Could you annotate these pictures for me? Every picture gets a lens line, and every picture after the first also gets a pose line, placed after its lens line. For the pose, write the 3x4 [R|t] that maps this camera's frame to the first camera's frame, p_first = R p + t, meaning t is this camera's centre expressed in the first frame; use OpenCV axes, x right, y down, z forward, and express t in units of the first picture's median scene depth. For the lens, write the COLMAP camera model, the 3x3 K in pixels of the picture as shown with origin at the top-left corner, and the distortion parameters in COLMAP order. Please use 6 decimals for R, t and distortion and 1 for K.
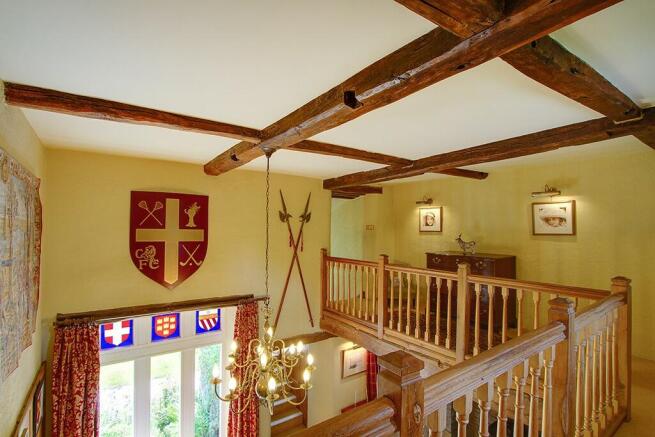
lens RADIAL K [[304.0, 0, 327.5], [0, 304.0, 218.5], [0, 0, 1]] dist [-0.015960, -0.000043]
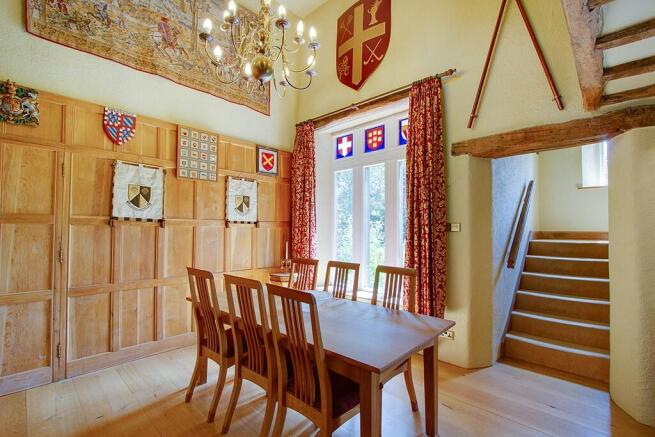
lens RADIAL K [[304.0, 0, 327.5], [0, 304.0, 218.5], [0, 0, 1]] dist [-0.015960, -0.000043]
pose [[0.196530, -0.043413, -0.979536, 0.423673], [0.030736, 0.998801, -0.038100, 0.661028], [0.980016, -0.022620, 0.197629, 0.640618]]
